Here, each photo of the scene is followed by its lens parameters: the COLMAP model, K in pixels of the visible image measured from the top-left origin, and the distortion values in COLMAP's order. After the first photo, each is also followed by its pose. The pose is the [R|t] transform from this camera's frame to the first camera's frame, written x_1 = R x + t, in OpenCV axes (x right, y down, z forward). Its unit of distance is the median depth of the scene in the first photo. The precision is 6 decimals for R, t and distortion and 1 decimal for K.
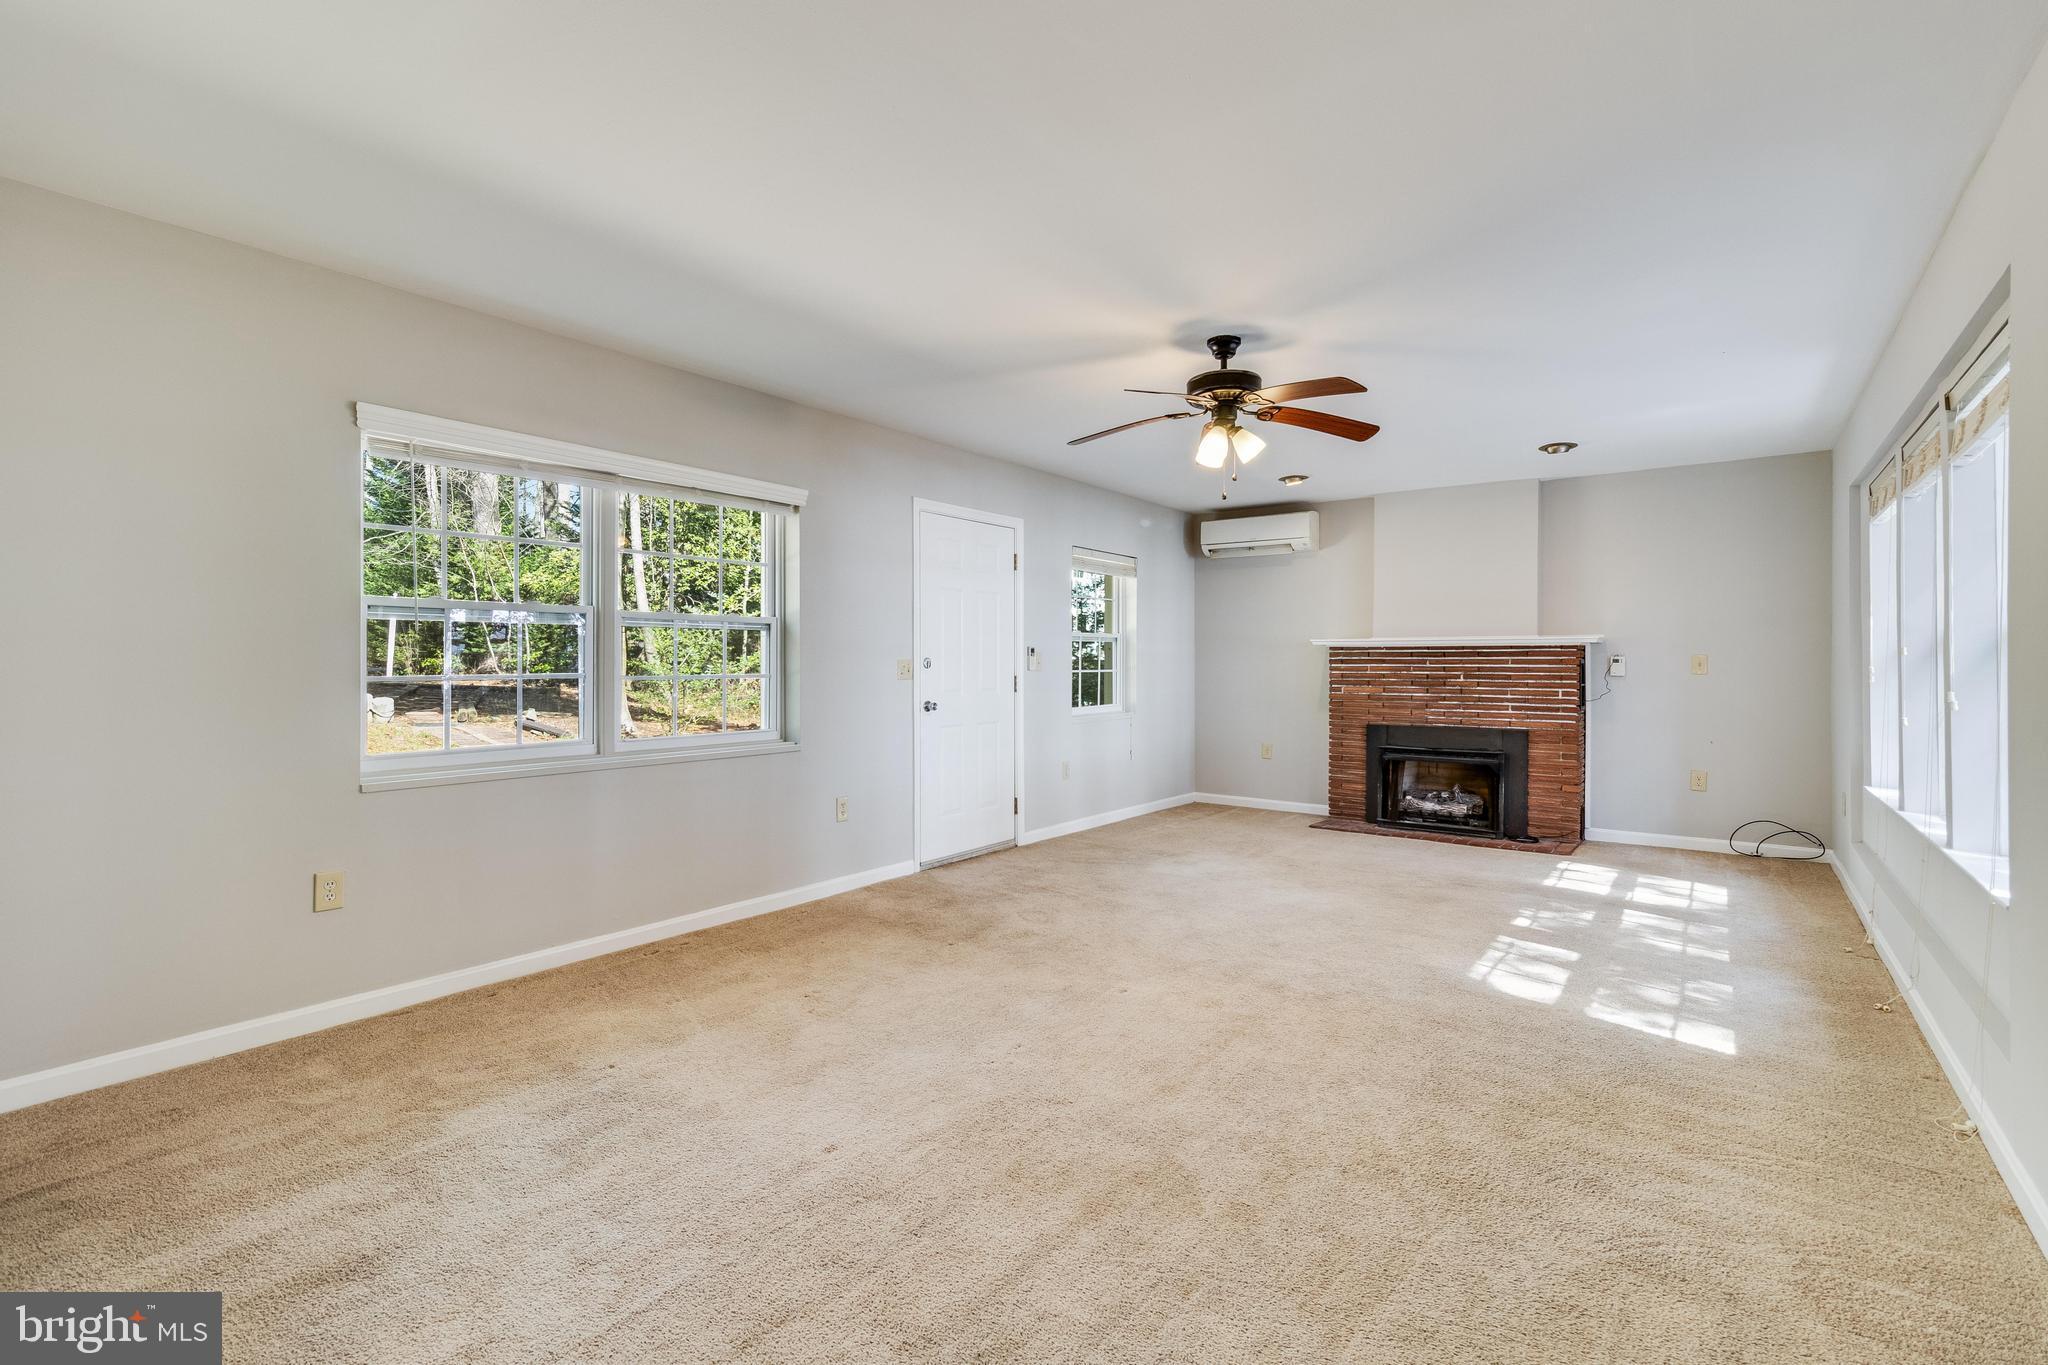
lens RADIAL K [[941.1, 0, 1024.6], [0, 941.1, 661.2], [0, 0, 1]] dist [-0.010447, -0.000070]
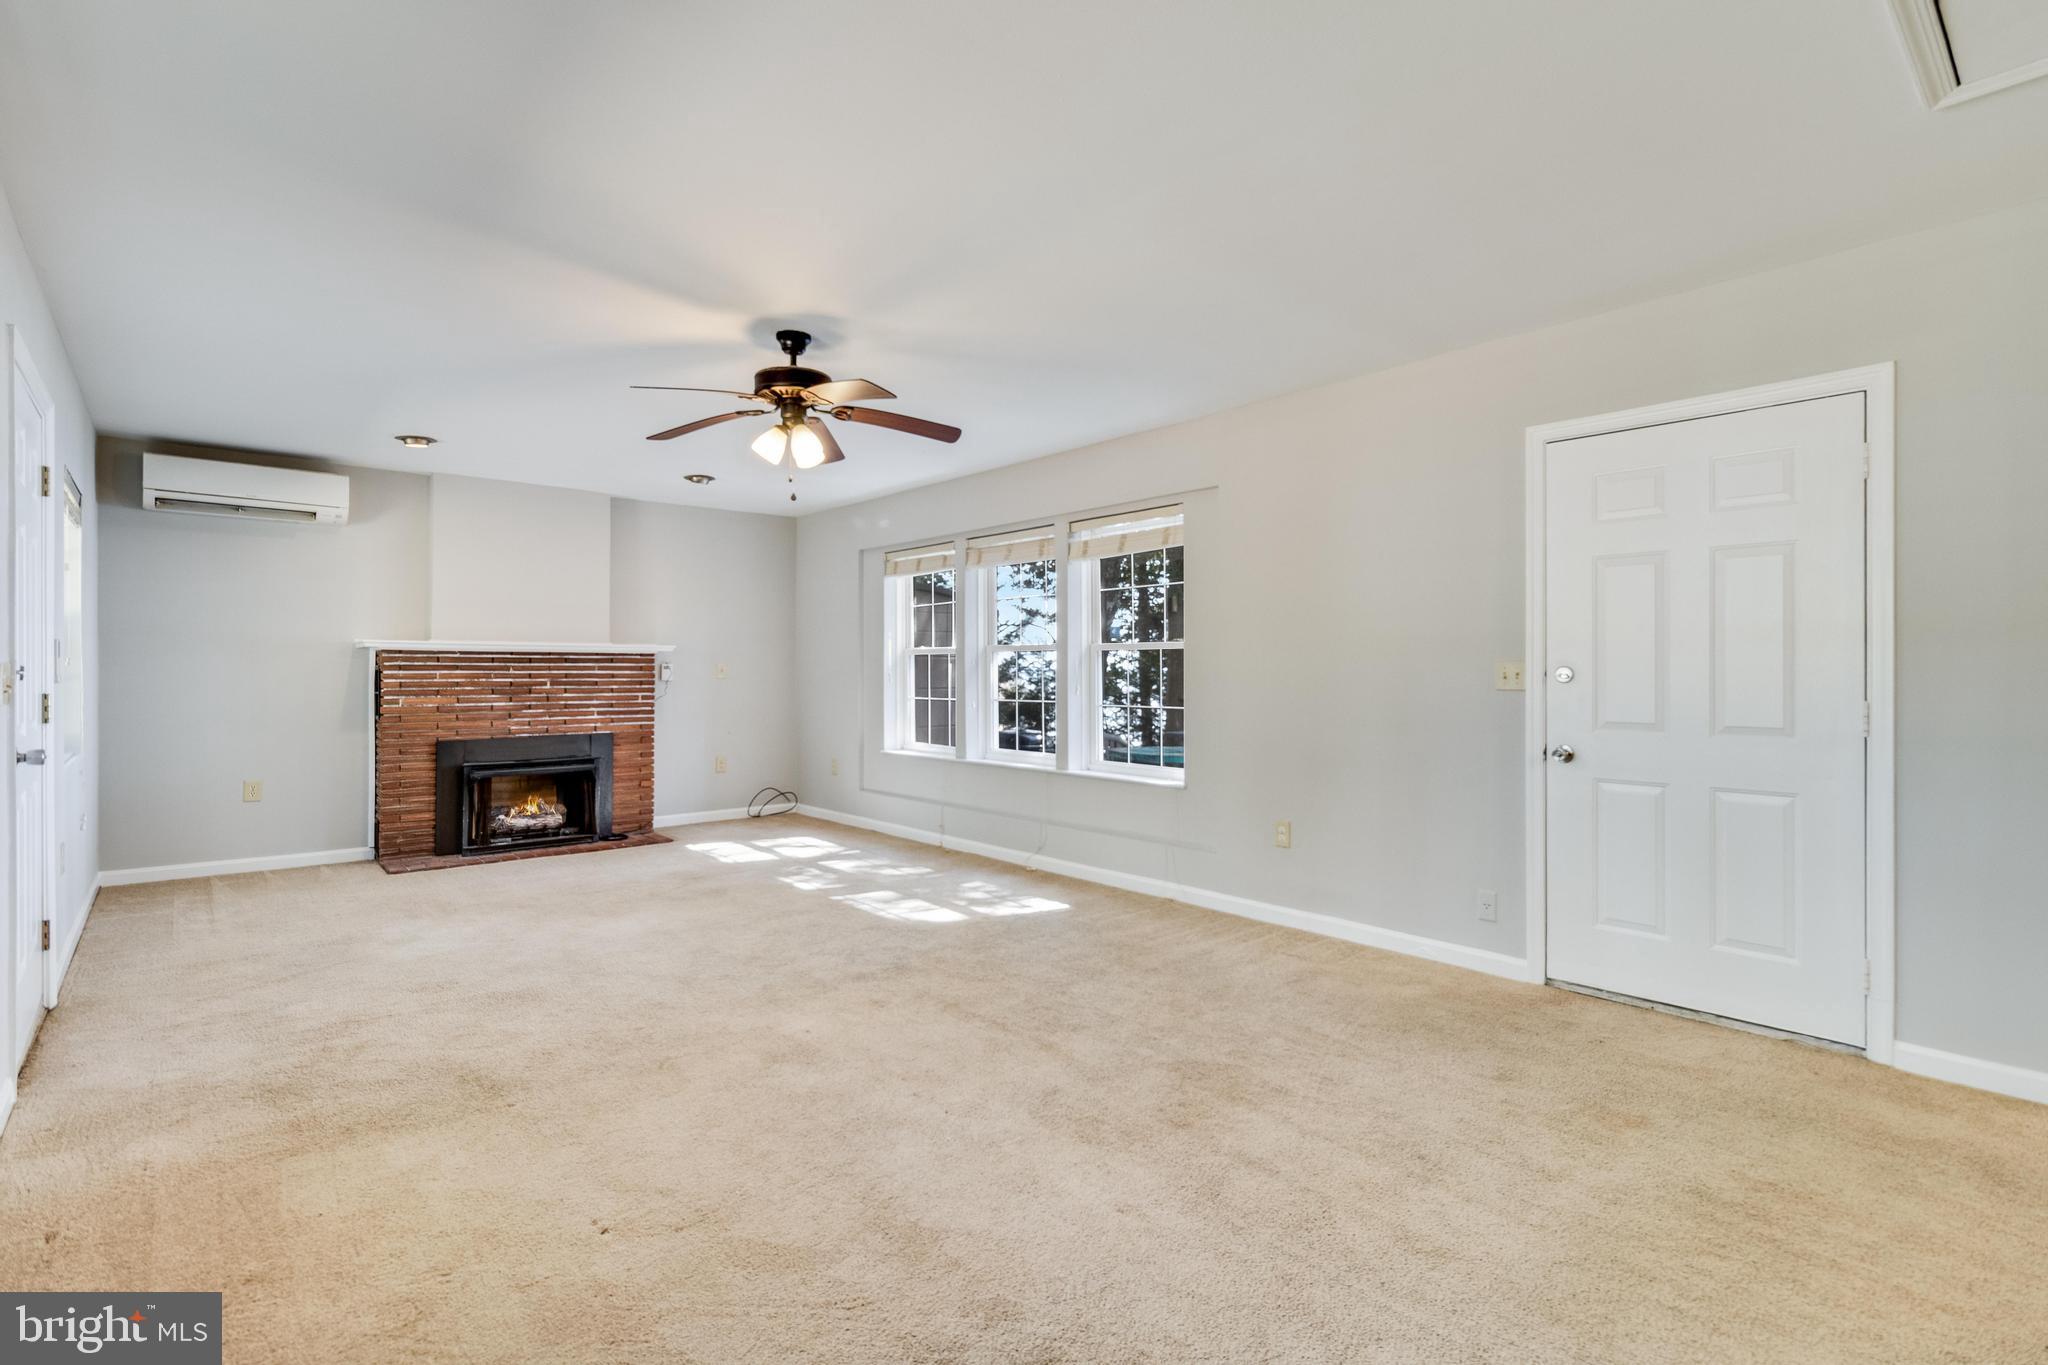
lens RADIAL K [[941.1, 0, 1033.6], [0, 941.1, 680.4], [0, 0, 1]] dist [-0.010447, -0.000070]
pose [[0.209653, -0.011821, 0.977704, -0.380758], [-0.002982, 0.999915, 0.012729, -0.000682], [-0.977771, -0.005584, 0.209600, 0.310439]]
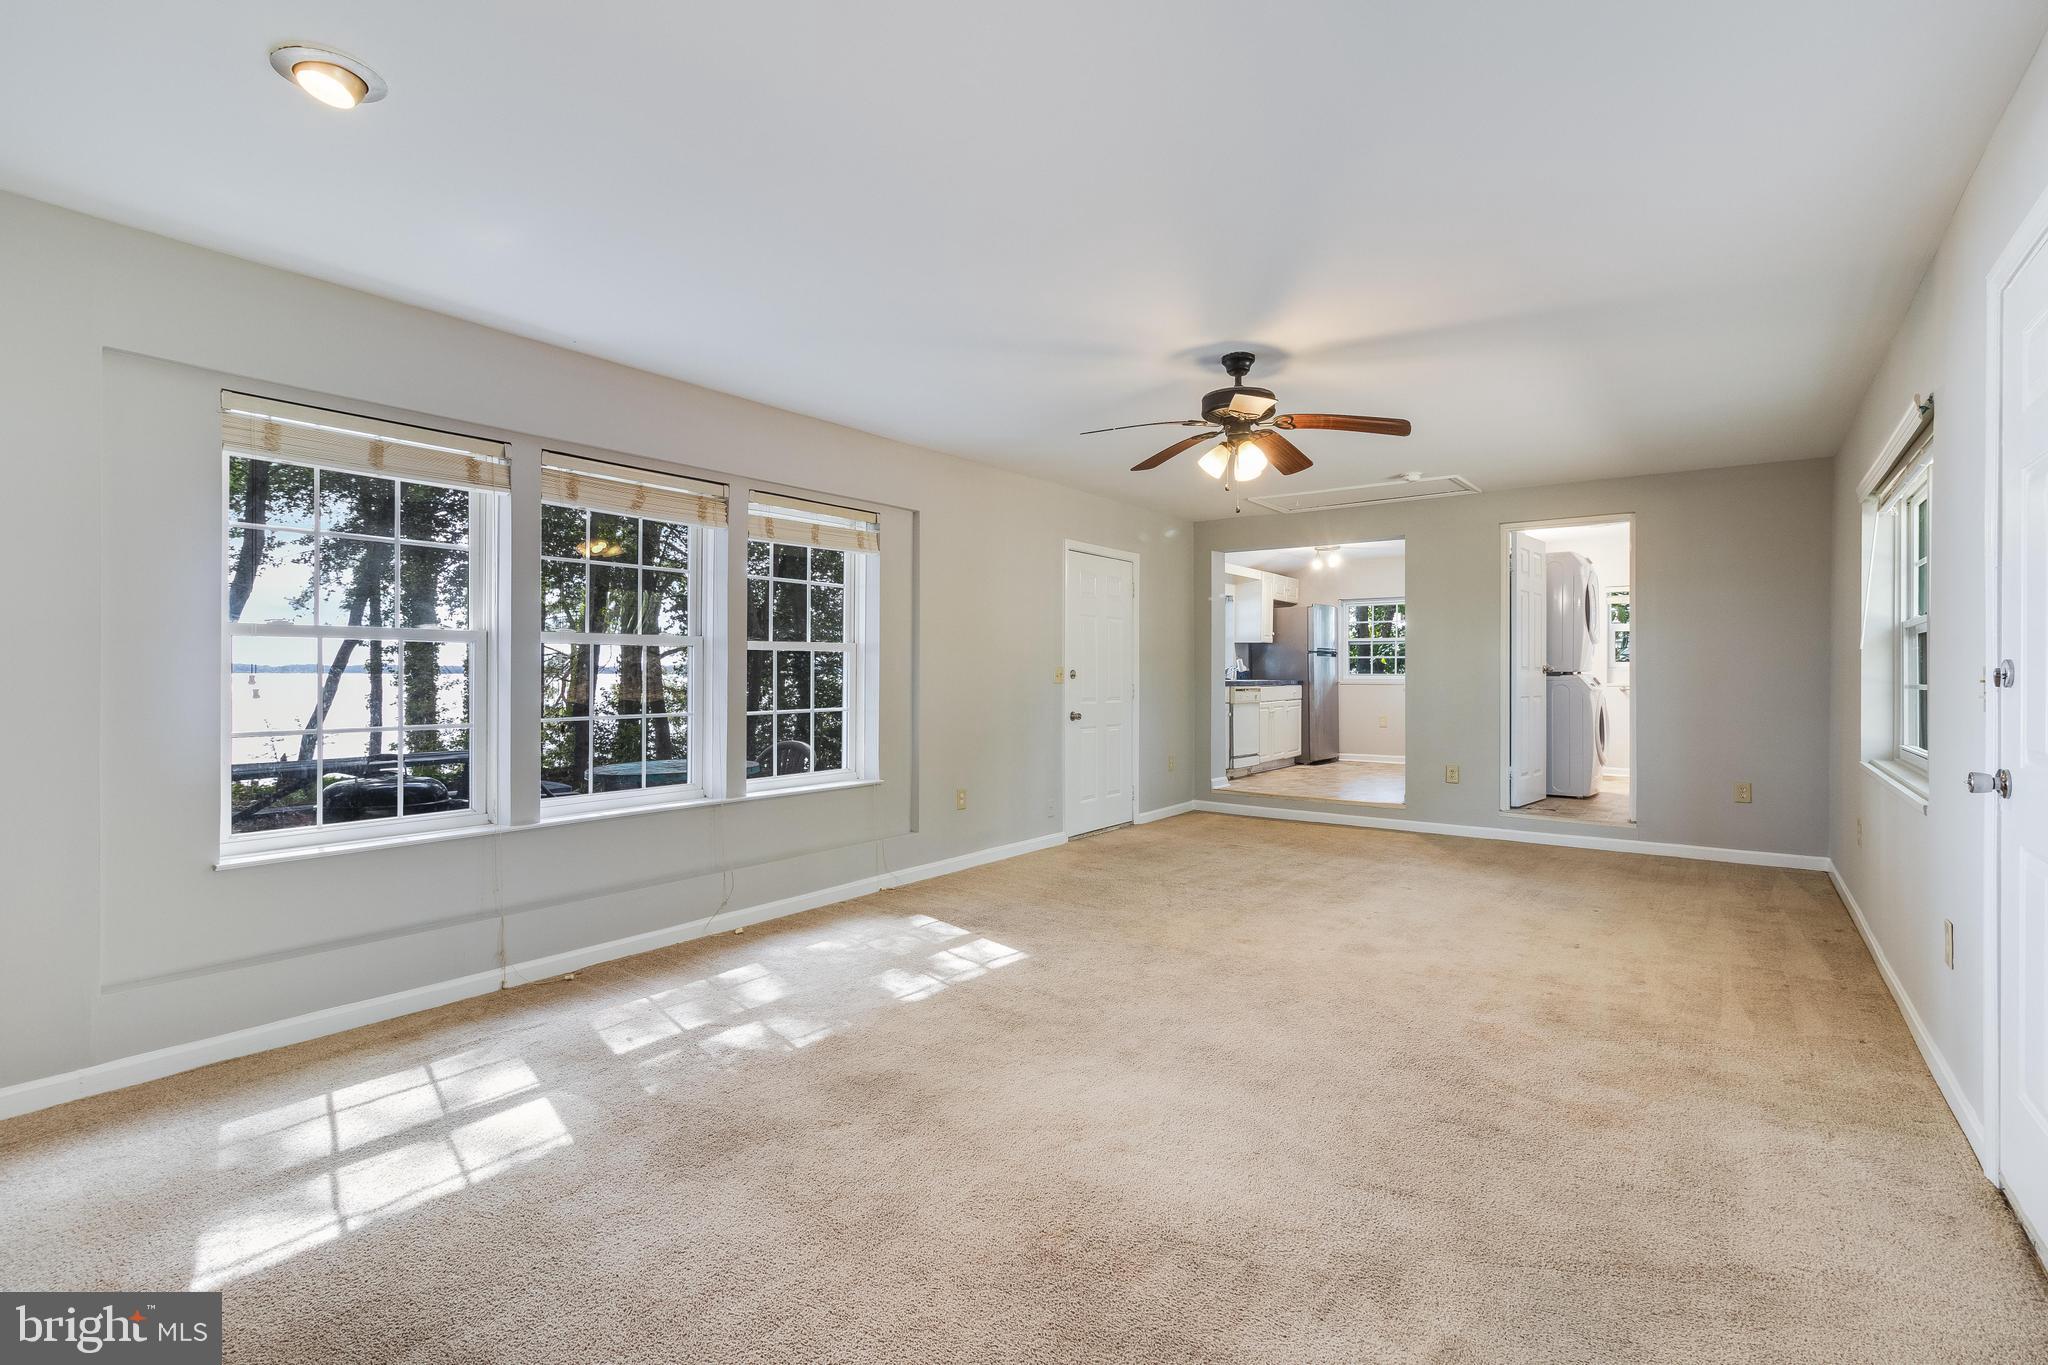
lens RADIAL K [[941.1, 0, 1035.0], [0, 941.1, 673.1], [0, 0, 1]] dist [-0.010447, -0.000070]
pose [[-0.999944, -0.010362, 0.002359, 0.244759], [-0.010352, 0.999939, 0.003975, -0.003036], [-0.002400, 0.003951, -0.999989, 1.144646]]
